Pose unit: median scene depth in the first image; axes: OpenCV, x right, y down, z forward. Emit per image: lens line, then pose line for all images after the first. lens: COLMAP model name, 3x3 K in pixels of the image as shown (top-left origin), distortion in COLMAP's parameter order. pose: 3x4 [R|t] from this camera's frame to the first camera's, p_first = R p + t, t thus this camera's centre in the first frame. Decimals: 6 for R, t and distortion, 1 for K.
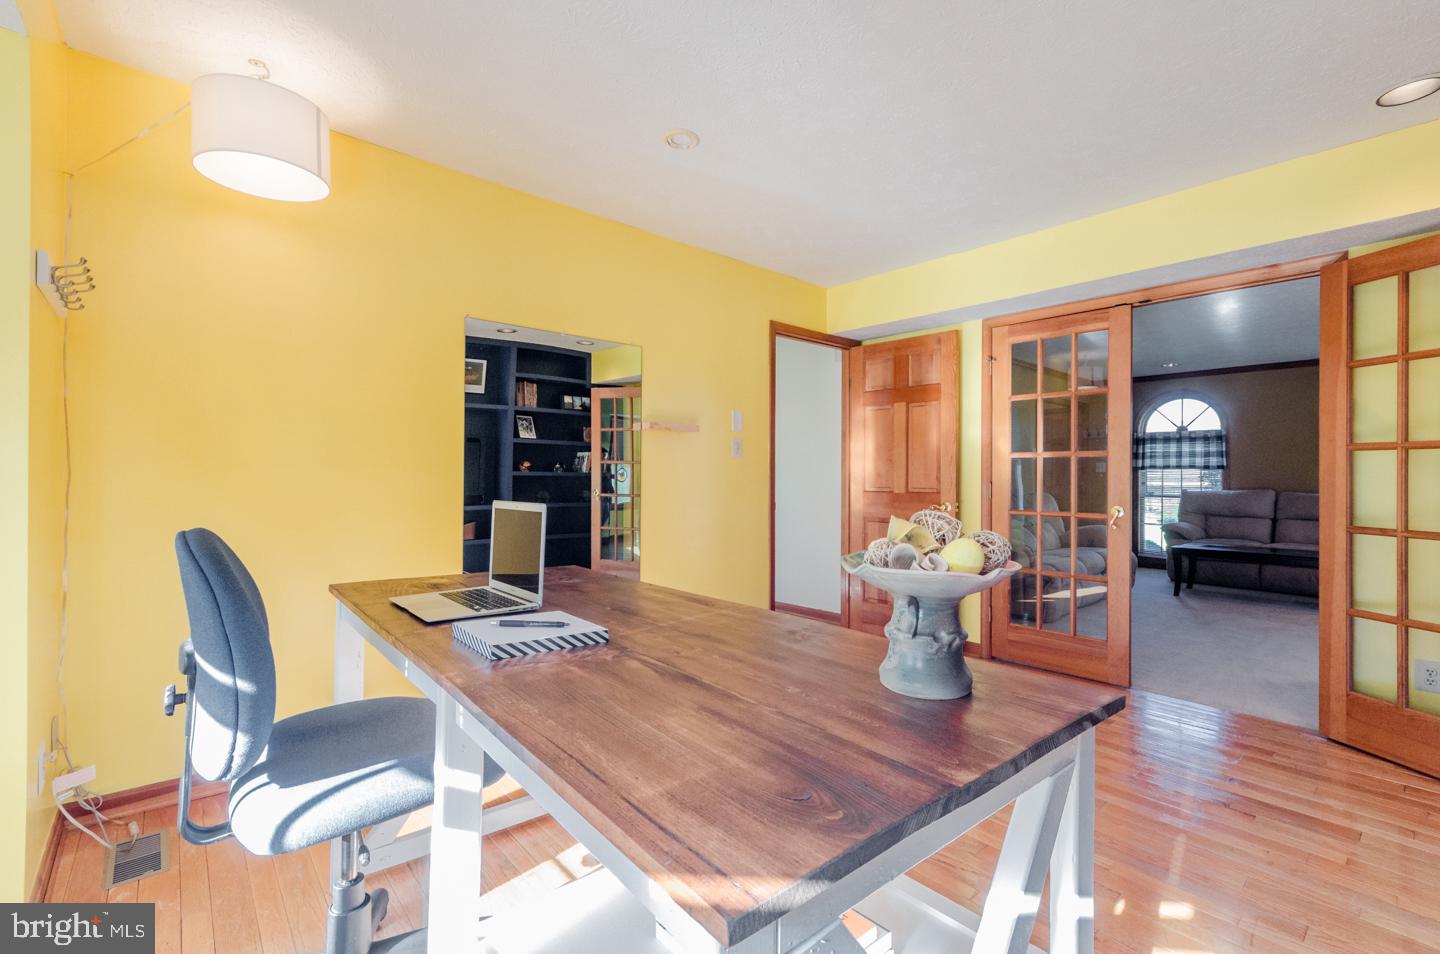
lens RADIAL K [[638.0, 0, 718.6], [0, 638.0, 474.3], [0, 0, 1]] dist [0.007531, -0.002875]
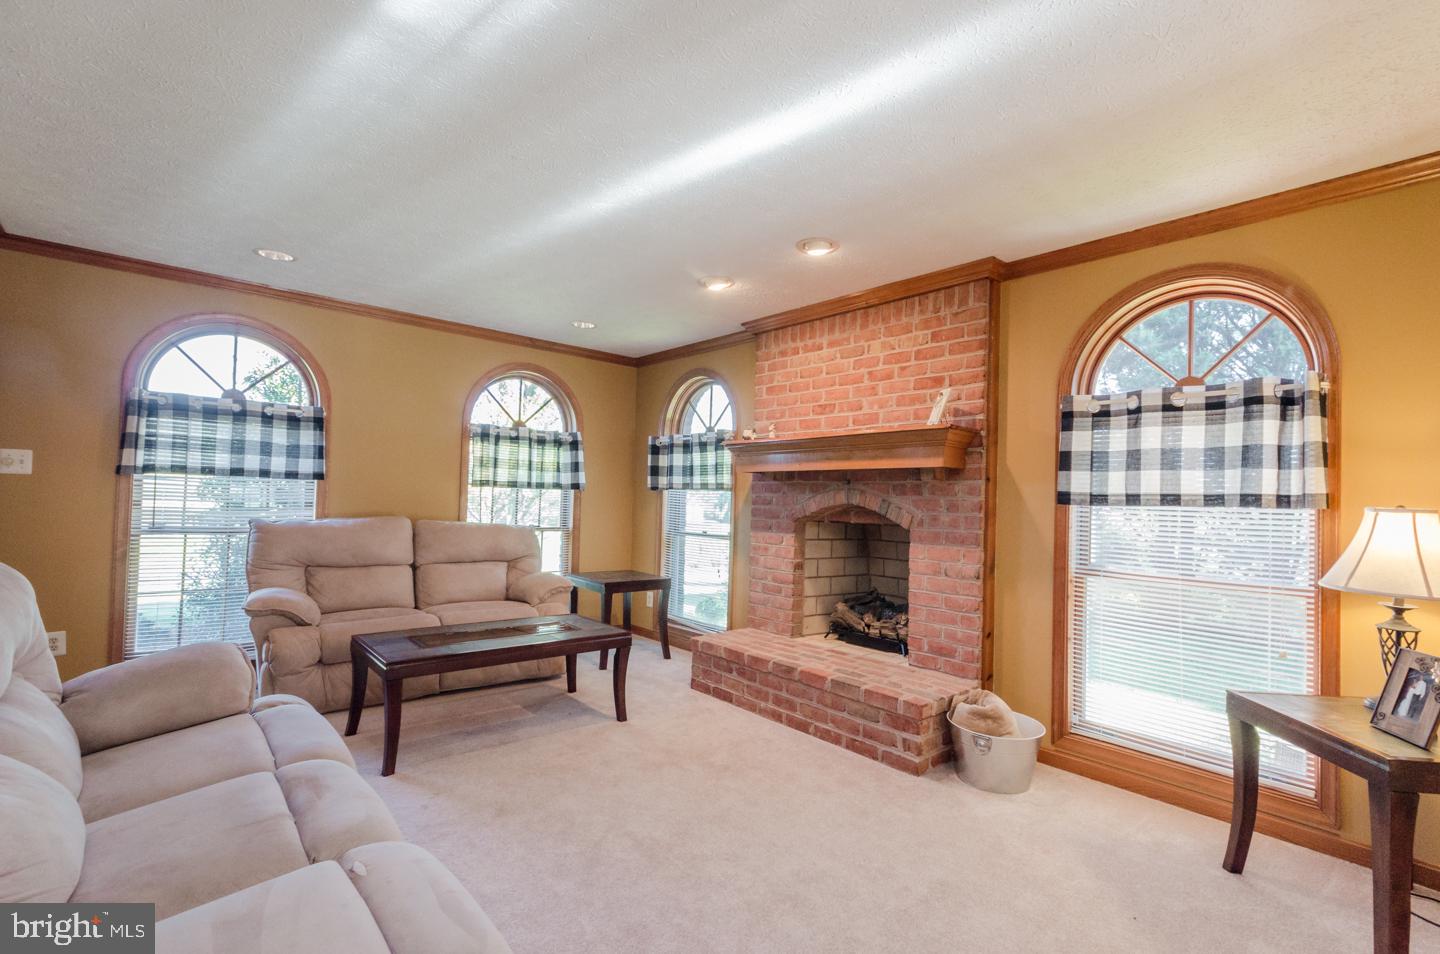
lens RADIAL K [[638.0, 0, 715.4], [0, 638.0, 488.0], [0, 0, 1]] dist [0.007531, -0.002875]
pose [[-0.041983, 0.018986, 0.998938, 0.216539], [-0.034913, 0.999181, -0.020458, -0.001655], [-0.998508, -0.035735, -0.041286, 0.660795]]
